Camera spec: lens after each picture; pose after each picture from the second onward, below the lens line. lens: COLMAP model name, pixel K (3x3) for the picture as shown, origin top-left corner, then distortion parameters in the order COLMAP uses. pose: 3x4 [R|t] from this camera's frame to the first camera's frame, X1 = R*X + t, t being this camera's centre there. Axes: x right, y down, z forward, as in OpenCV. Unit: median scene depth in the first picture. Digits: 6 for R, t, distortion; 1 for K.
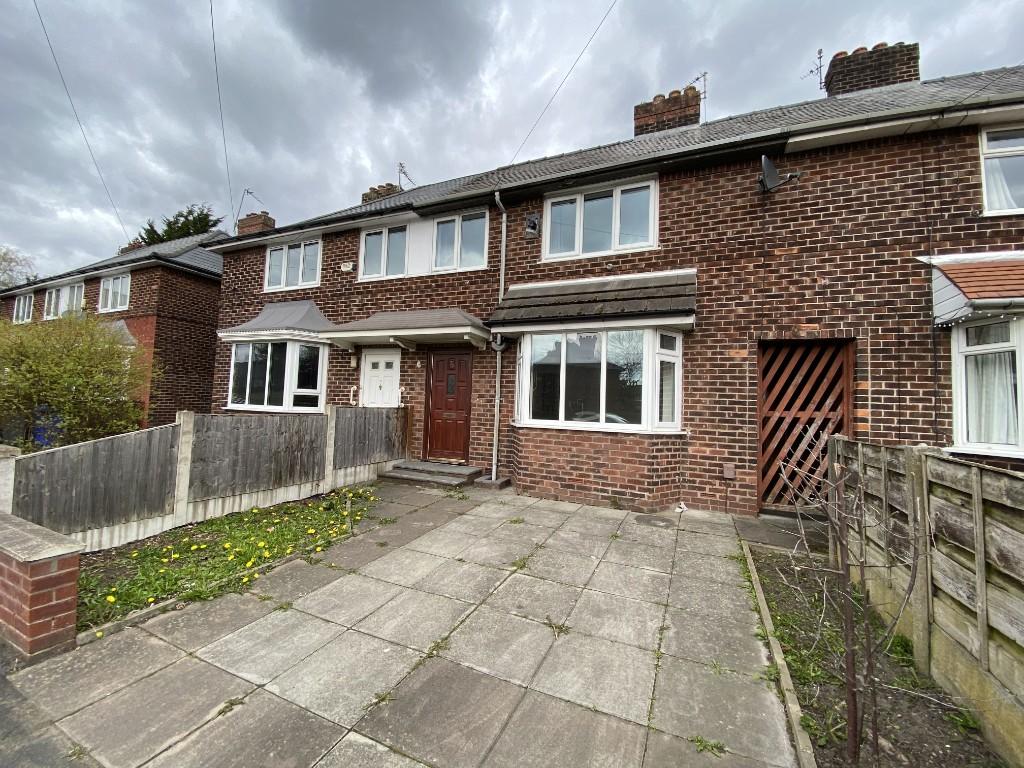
lens RADIAL K [[410.5, 0, 507.4], [0, 410.5, 385.2], [0, 0, 1]] dist [0.013755, -0.017380]
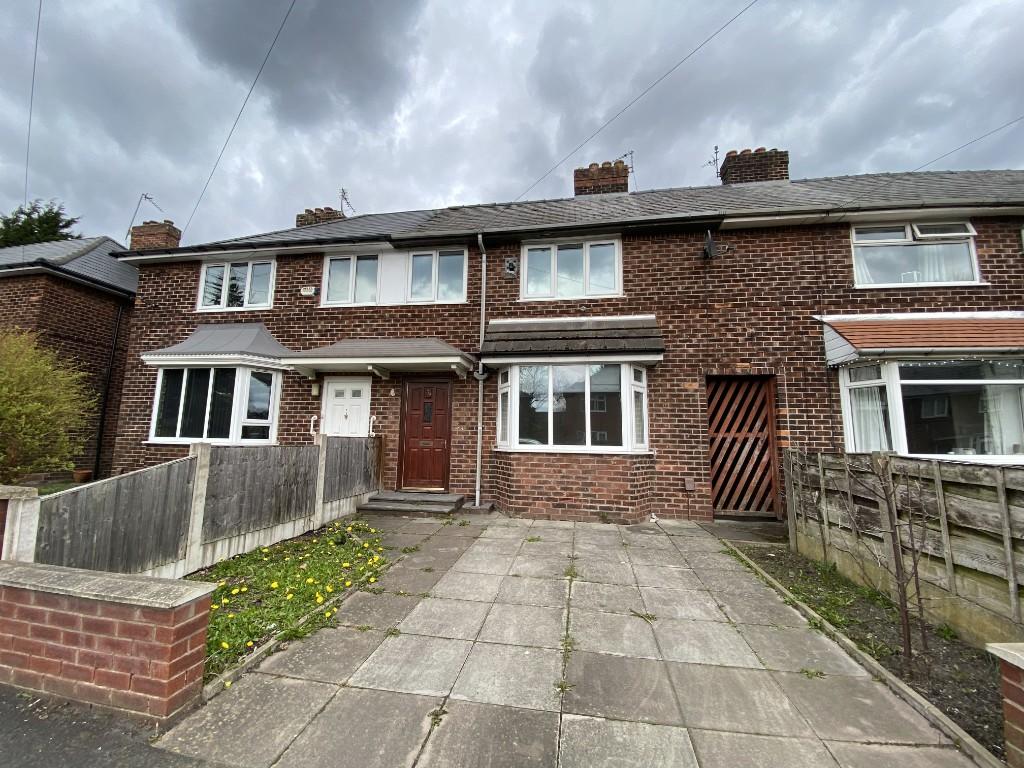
lens RADIAL K [[410.5, 0, 507.4], [0, 410.5, 385.2], [0, 0, 1]] dist [0.013755, -0.017380]
pose [[0.969201, 0.011221, 0.246015, -0.258640], [0.006562, 0.997430, -0.071343, 0.004653], [-0.246184, 0.070760, 0.966637, -0.040916]]
